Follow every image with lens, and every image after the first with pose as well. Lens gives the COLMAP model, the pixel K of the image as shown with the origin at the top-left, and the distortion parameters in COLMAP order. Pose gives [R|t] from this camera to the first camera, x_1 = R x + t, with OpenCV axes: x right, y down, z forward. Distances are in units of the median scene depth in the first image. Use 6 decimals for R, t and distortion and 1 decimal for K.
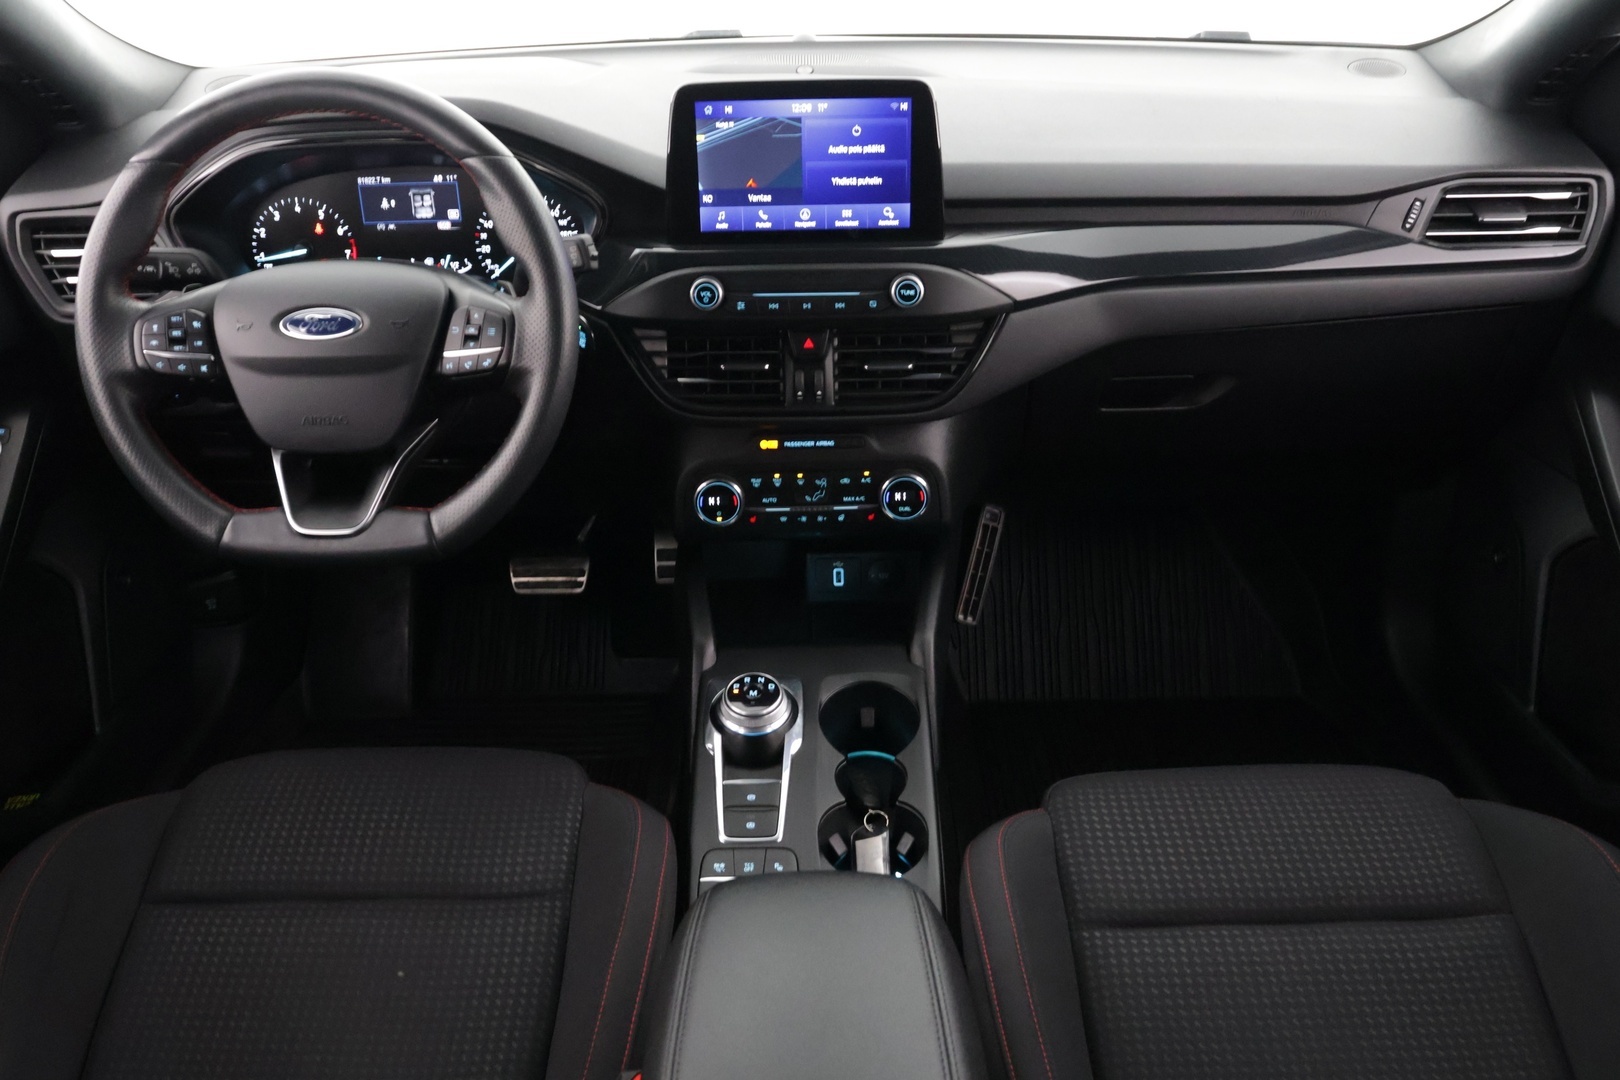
lens RADIAL K [[1374.7, 0, 801.0], [0, 1374.7, 528.2], [0, 0, 1]] dist [-0.031537, 0.044353]
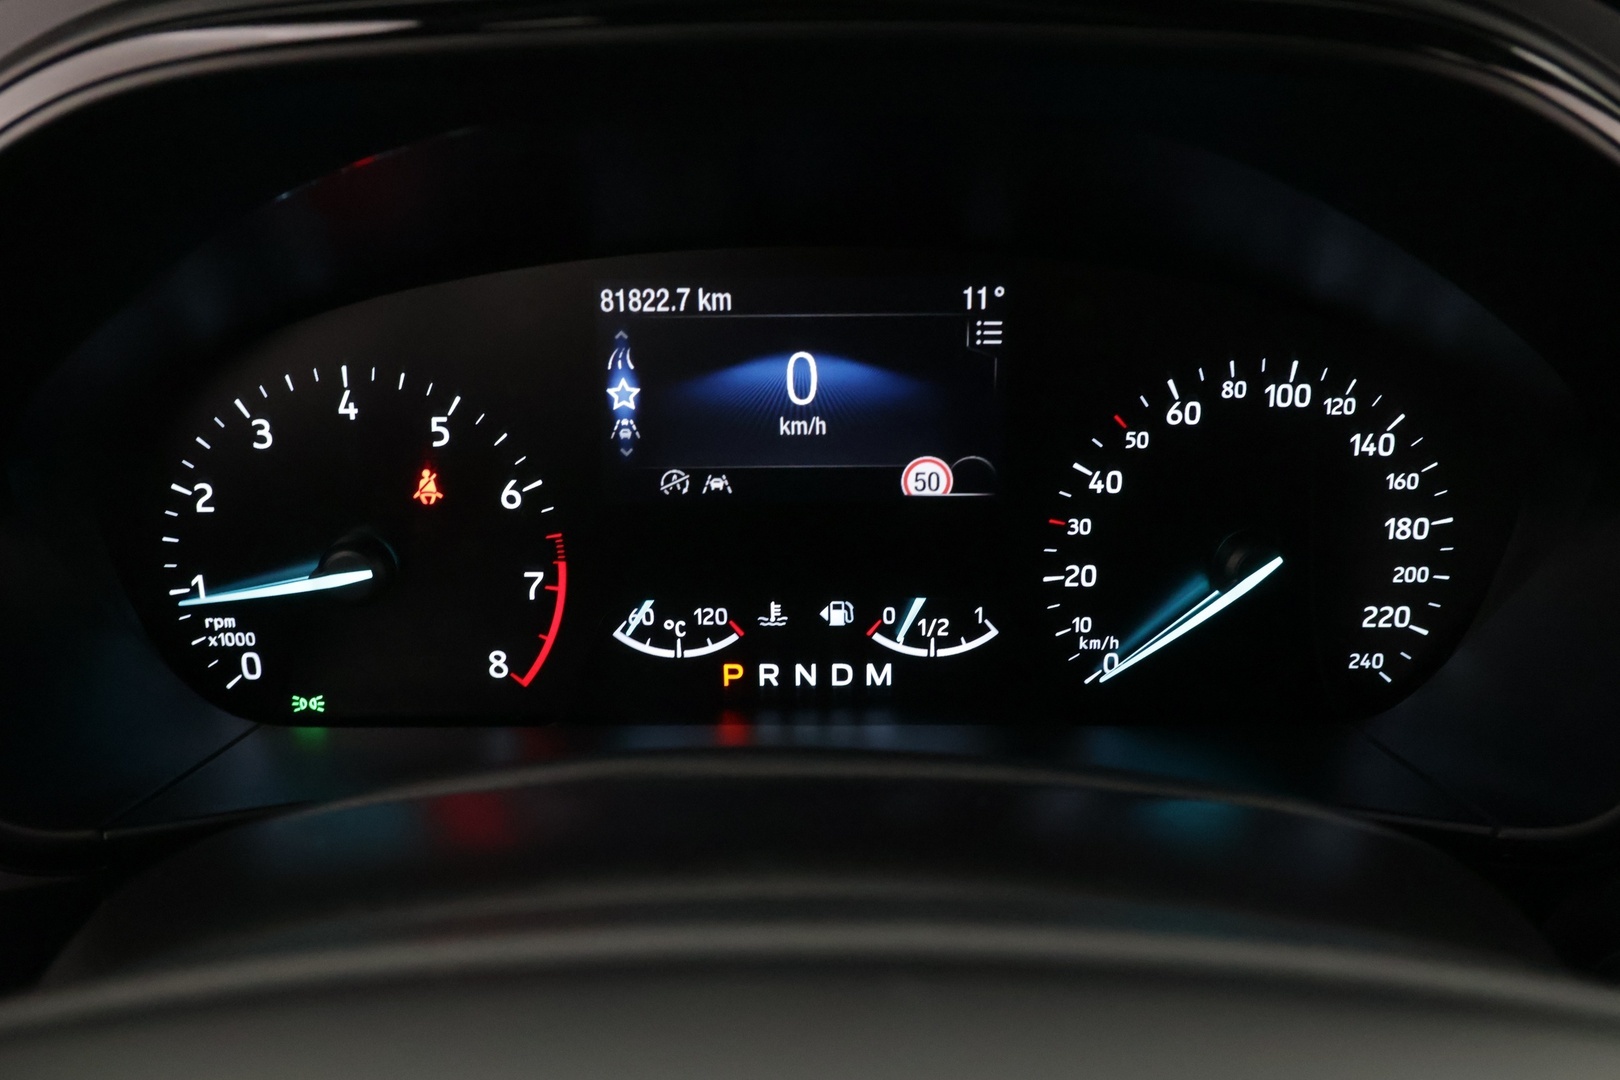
lens RADIAL K [[1374.7, 0, 806.6], [0, 1374.7, 599.9], [0, 0, 1]] dist [-0.031537, 0.044353]
pose [[0.999813, 0.014188, 0.013152, -0.306462], [-0.012901, 0.995565, -0.093191, -0.188353], [-0.014416, 0.093004, 0.995561, 0.804371]]
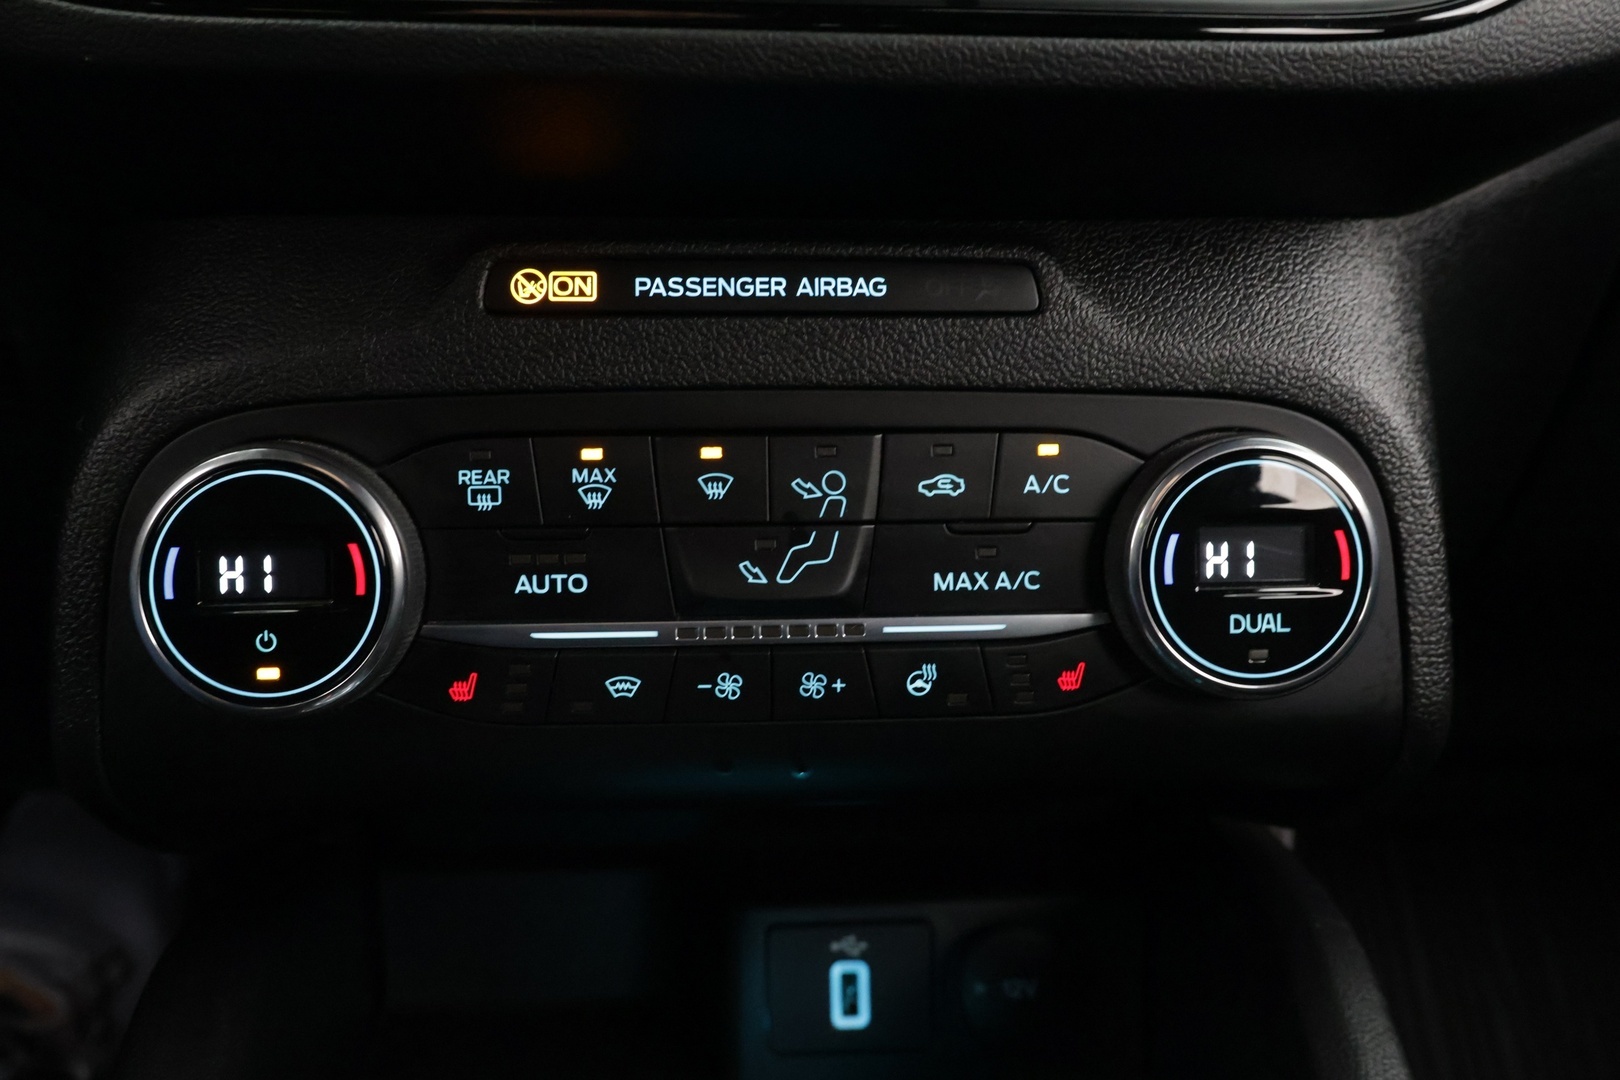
lens RADIAL K [[1374.7, 0, 815.4], [0, 1374.7, 540.9], [0, 0, 1]] dist [-0.031537, 0.044353]
pose [[0.997606, 0.012652, 0.067992, 0.000796], [0.006581, 0.961300, -0.275425, 0.028361], [-0.068846, 0.275213, 0.958915, 0.851024]]
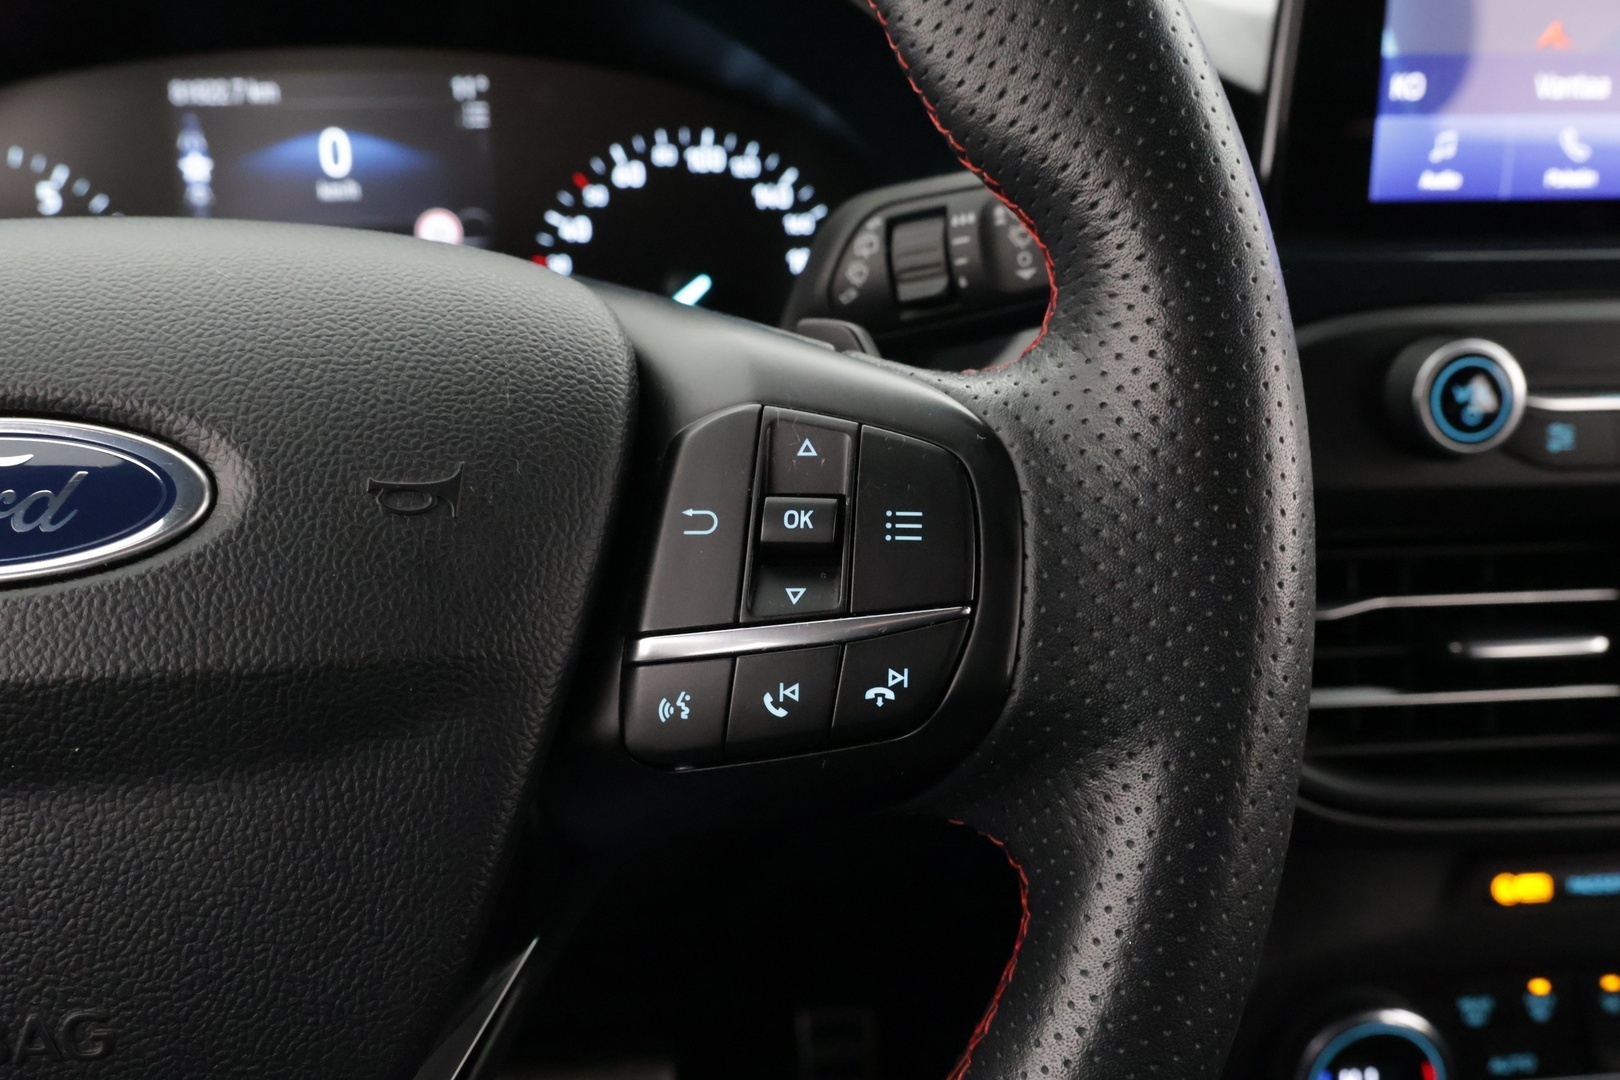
lens RADIAL K [[1530.6, 0, 810.8], [0, 1530.6, 529.2], [0, 0, 1]] dist [-0.017255, 0.000000]
pose [[0.993769, -0.018071, 0.109987, -0.228545], [0.035860, 0.986142, -0.161984, -0.094457], [-0.105536, 0.164919, 0.980645, 0.688575]]
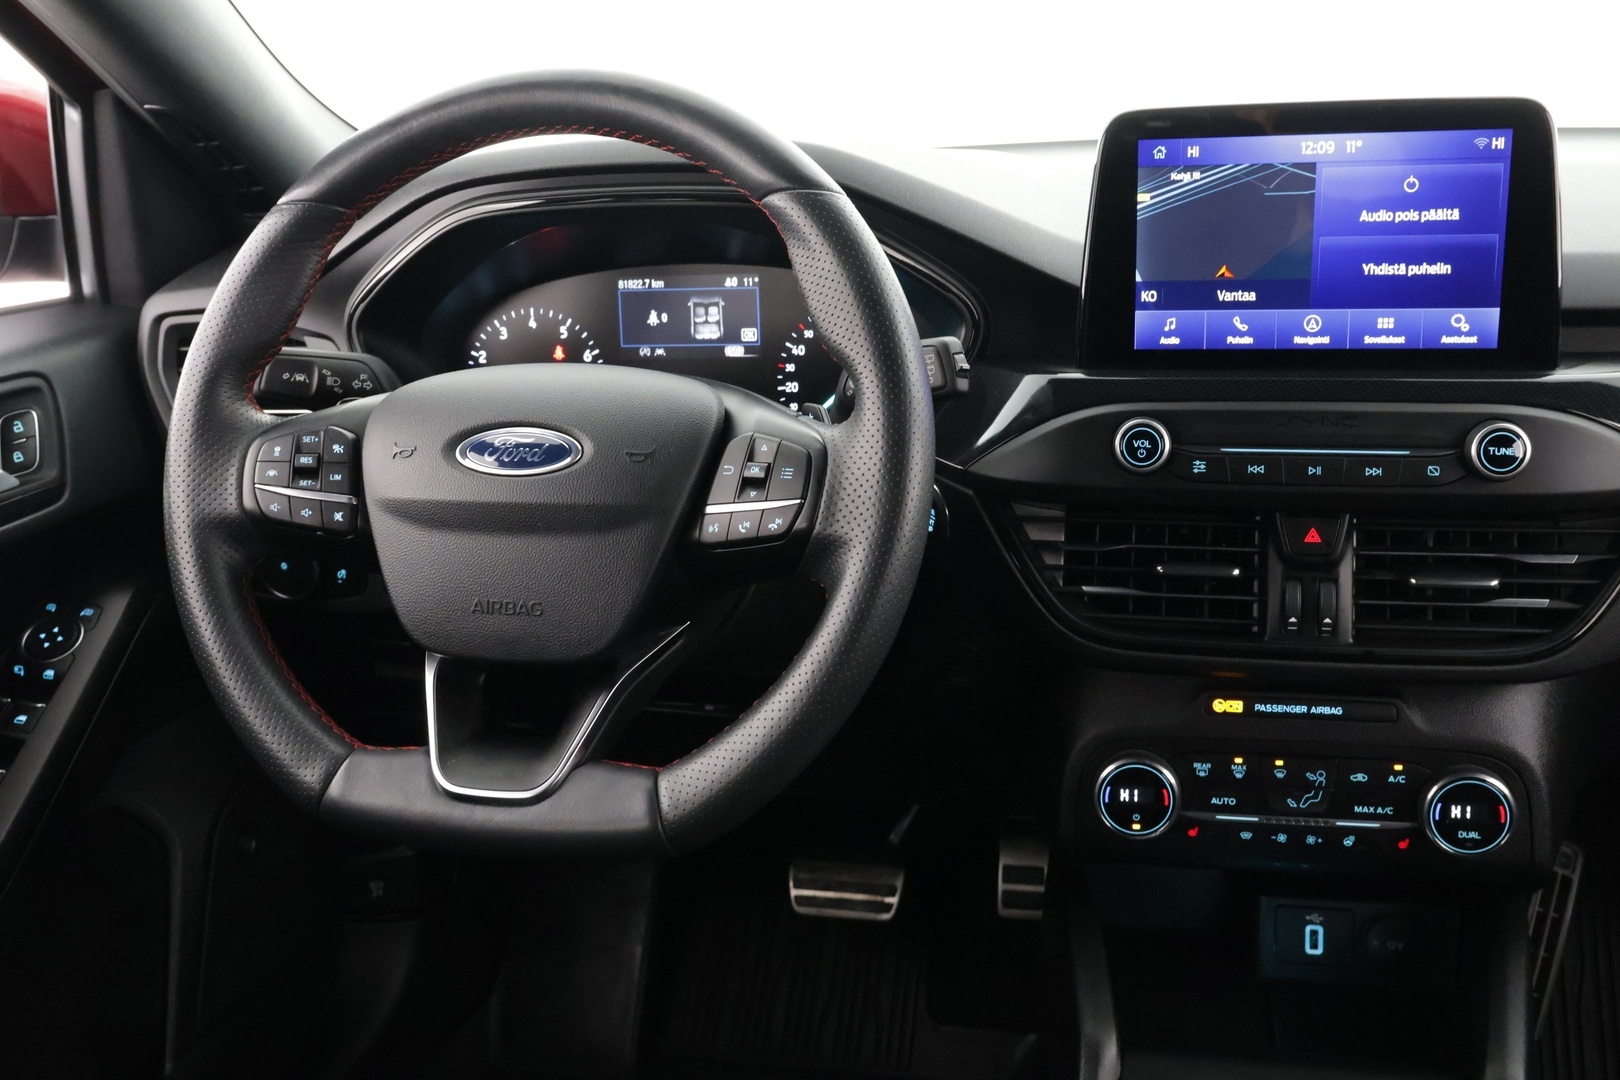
lens RADIAL K [[1530.6, 0, 807.4], [0, 1530.6, 529.2], [0, 0, 1]] dist [-0.017255, 0.000000]
pose [[0.975846, 0.041217, -0.214538, -0.064459], [-0.082369, 0.978981, -0.186581, 0.002664], [0.202338, 0.199745, 0.958729, 0.324465]]
